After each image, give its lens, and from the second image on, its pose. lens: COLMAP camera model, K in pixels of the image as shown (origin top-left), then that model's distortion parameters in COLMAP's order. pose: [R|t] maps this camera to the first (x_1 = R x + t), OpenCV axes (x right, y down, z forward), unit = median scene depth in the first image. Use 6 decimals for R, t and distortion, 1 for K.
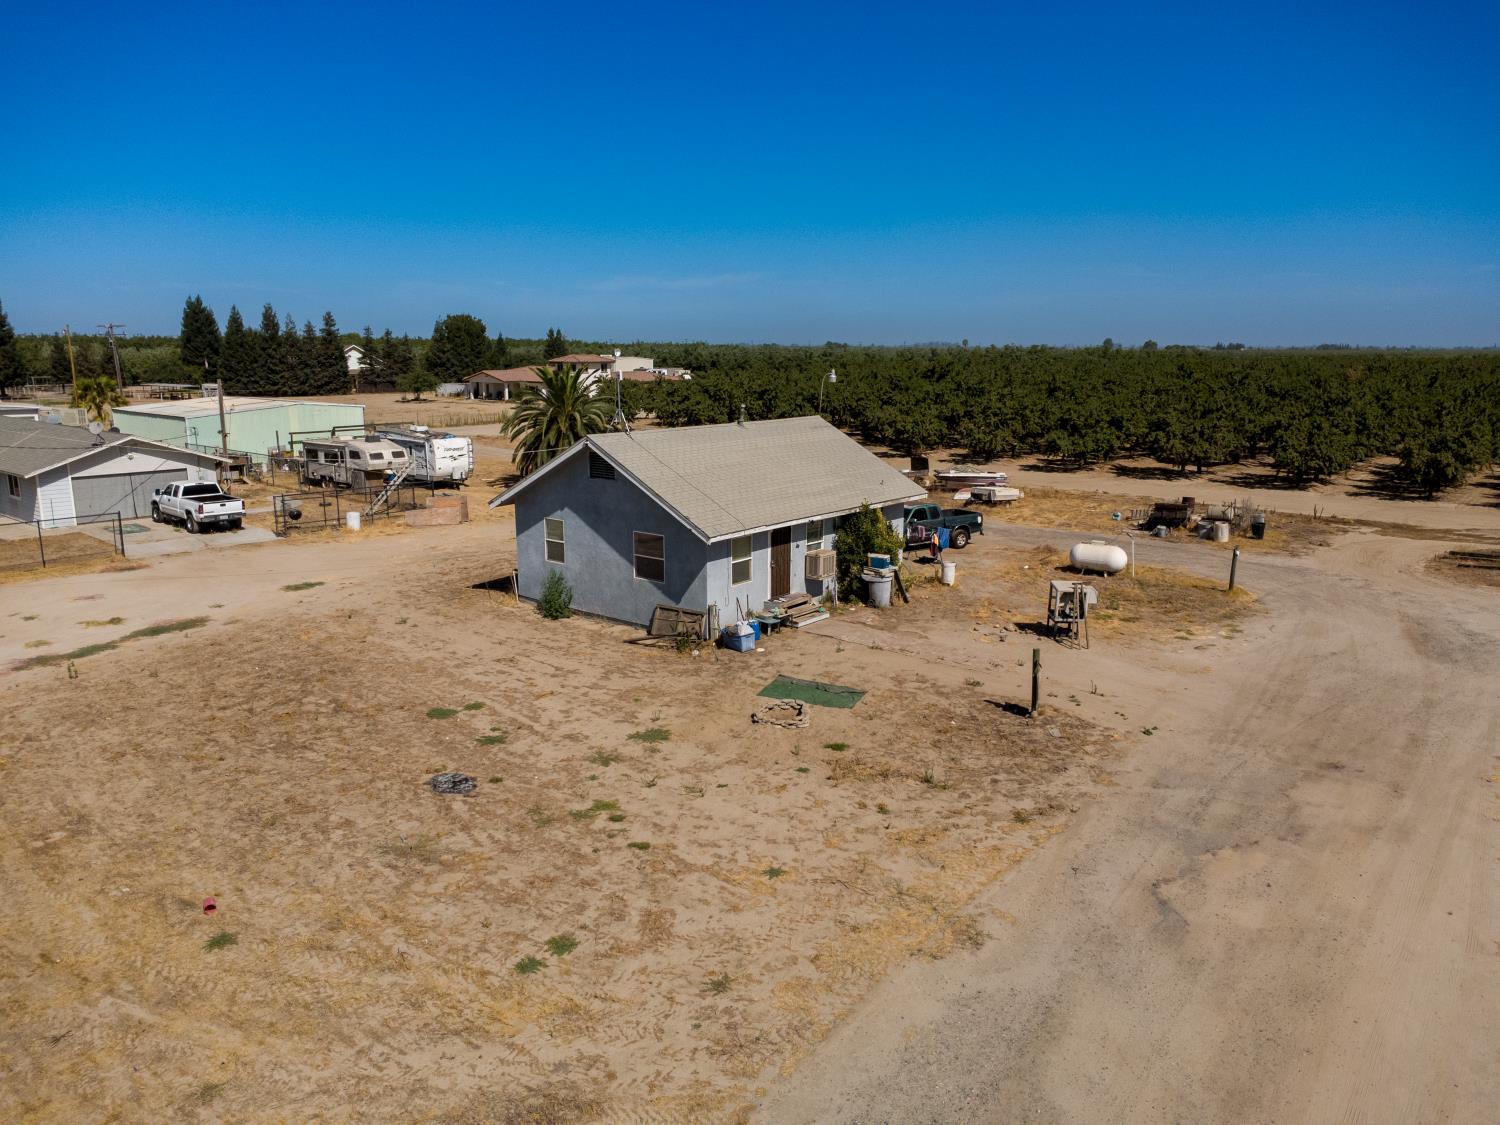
lens RADIAL K [[1060.5, 0, 752.6], [0, 1060.5, 567.5], [0, 0, 1]] dist [0.000696, 0.005450]
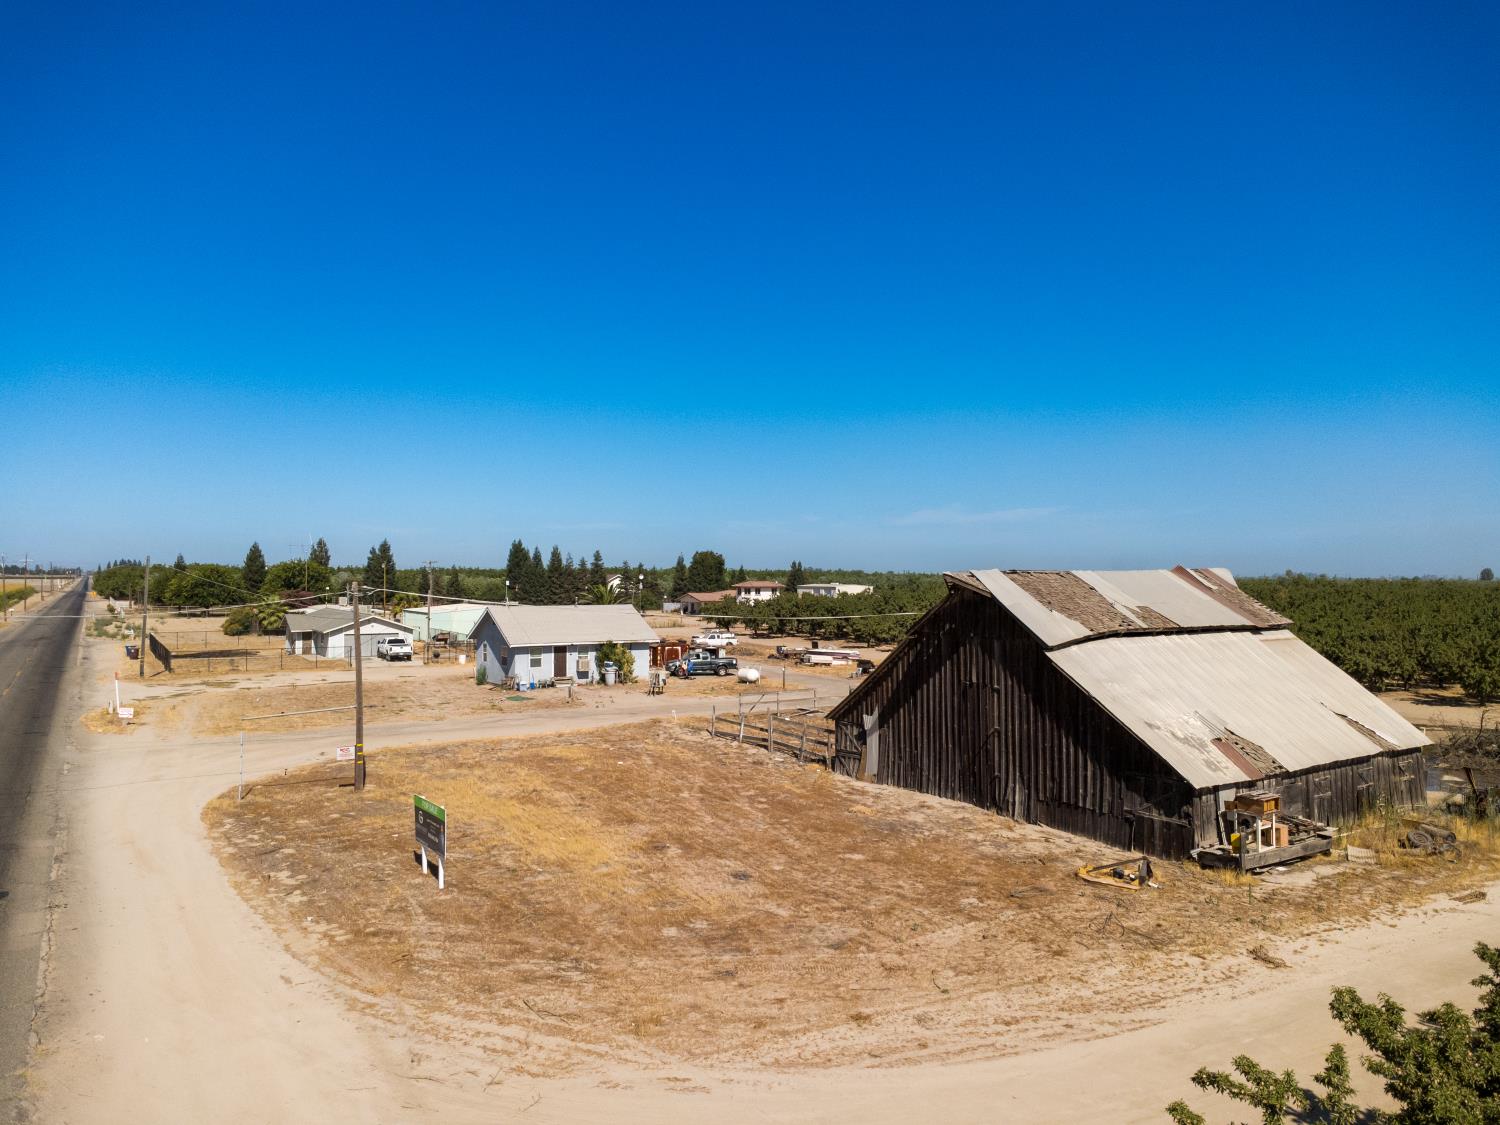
lens RADIAL K [[1060.5, 0, 752.6], [0, 1060.5, 567.5], [0, 0, 1]] dist [0.000696, 0.005450]
pose [[0.951298, -0.002317, -0.308264, 1.119754], [-0.063492, 0.977060, -0.203279, 0.234674], [0.301663, 0.212951, 0.929328, -1.059265]]
